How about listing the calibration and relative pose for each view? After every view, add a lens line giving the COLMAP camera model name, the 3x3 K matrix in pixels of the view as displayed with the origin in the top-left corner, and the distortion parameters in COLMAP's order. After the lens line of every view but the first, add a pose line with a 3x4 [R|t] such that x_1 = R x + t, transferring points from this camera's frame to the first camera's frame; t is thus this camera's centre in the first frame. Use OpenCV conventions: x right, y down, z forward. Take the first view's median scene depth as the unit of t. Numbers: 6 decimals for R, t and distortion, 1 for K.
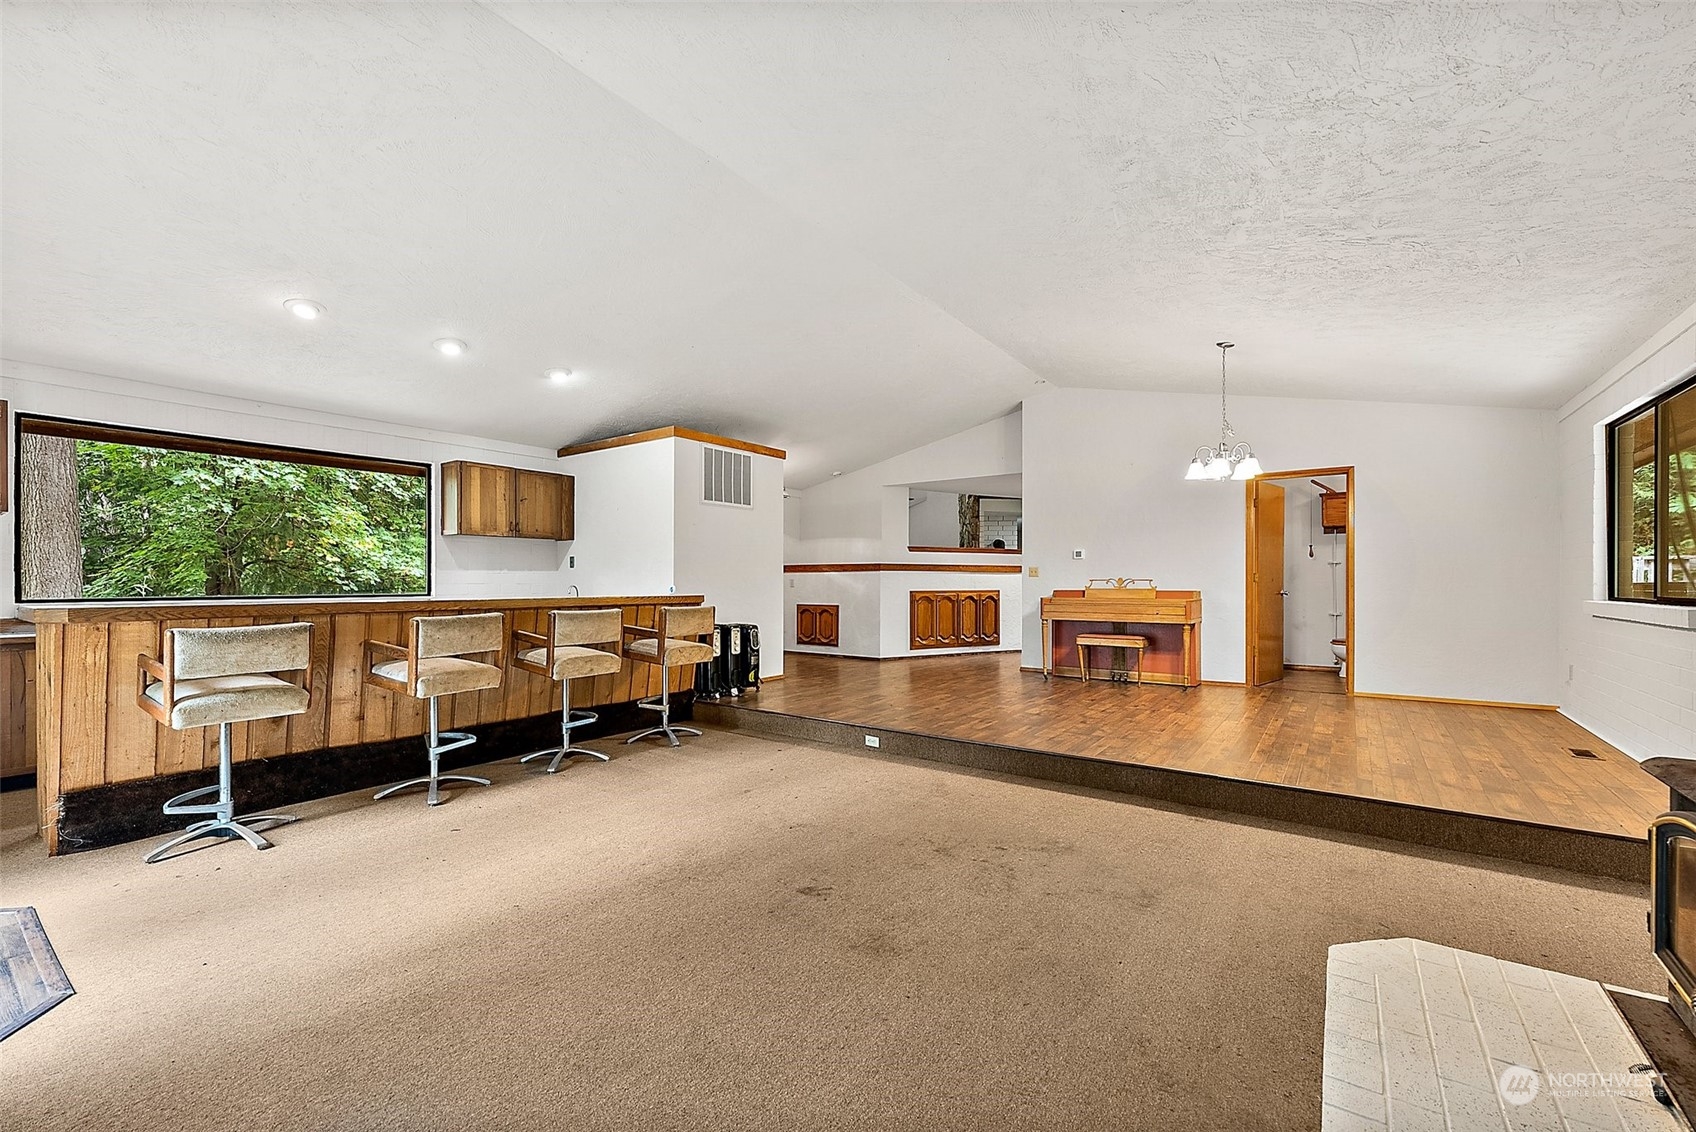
lens RADIAL K [[687.9, 0, 853.1], [0, 687.9, 579.1], [0, 0, 1]] dist [0.004430, -0.000225]
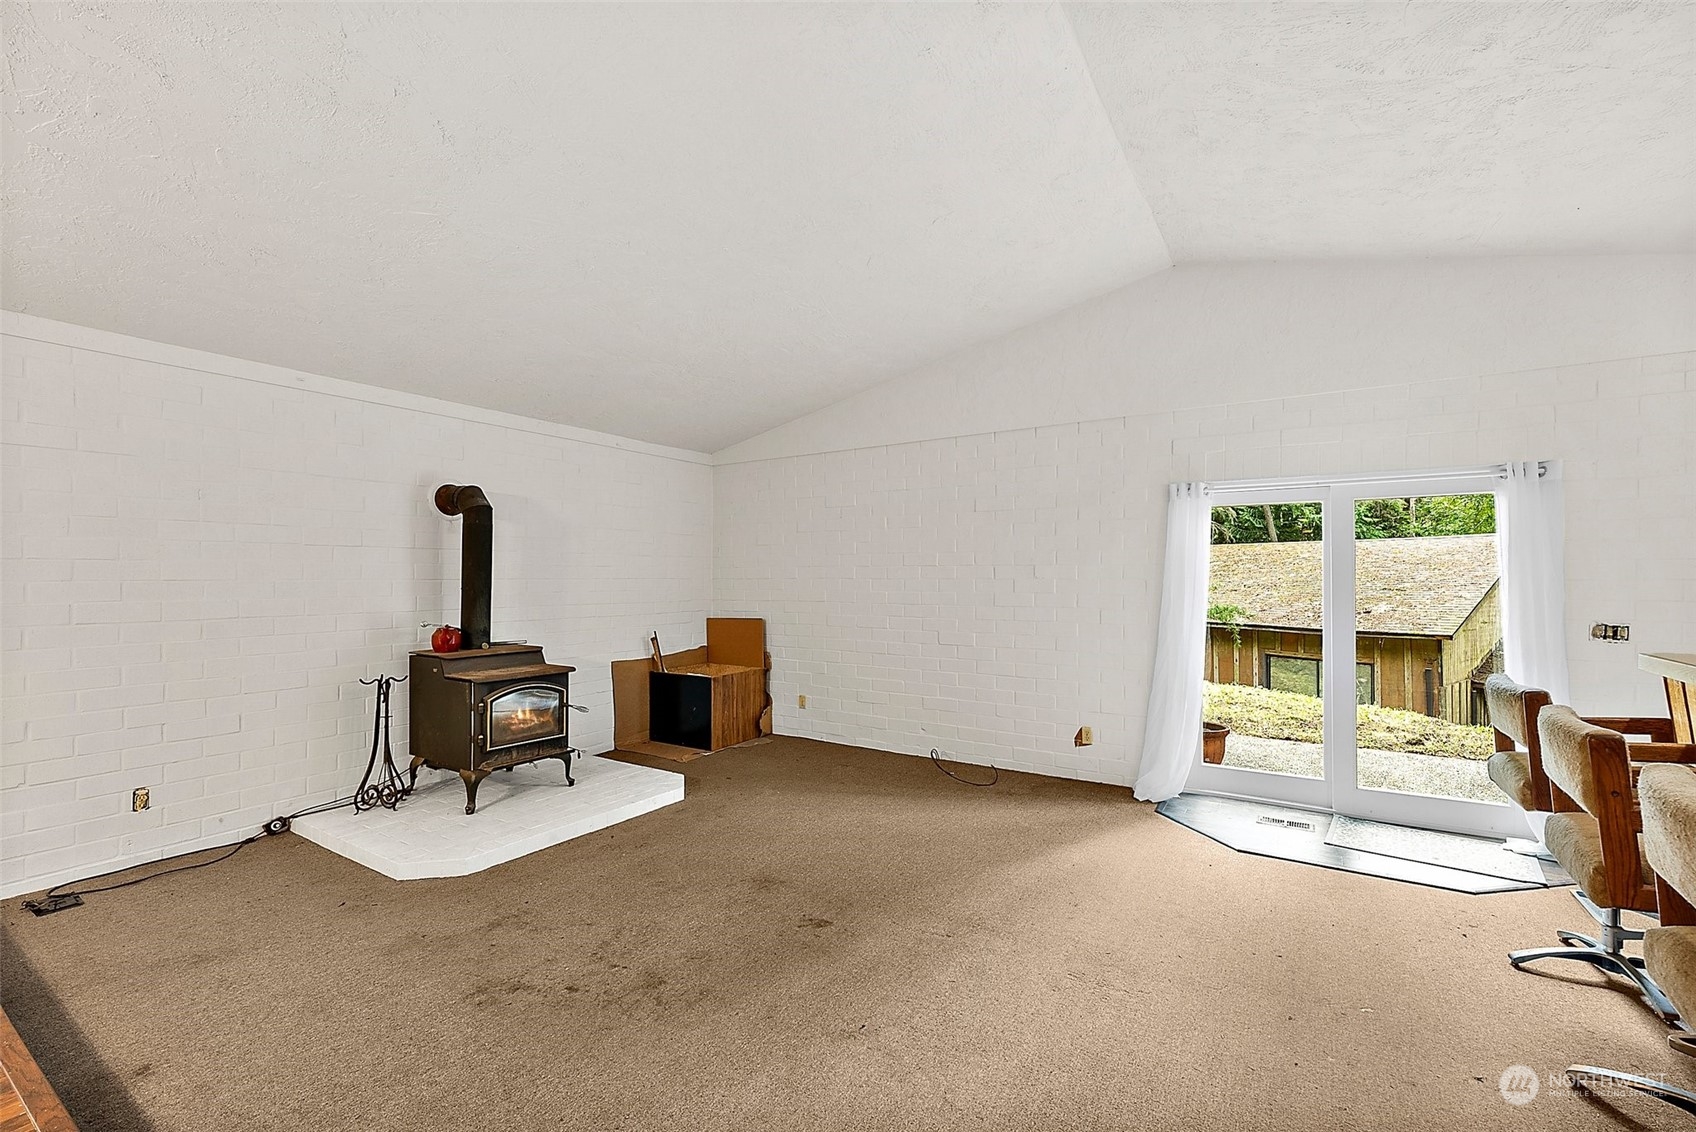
lens RADIAL K [[728.3, 0, 848.2], [0, 728.3, 571.9], [0, 0, 1]] dist [-0.008004, 0.000228]
pose [[-0.999192, 0.000283, -0.040182, -0.035873], [0.000496, 0.999986, -0.005278, -0.038684], [0.040180, -0.005294, -0.999178, 1.206124]]
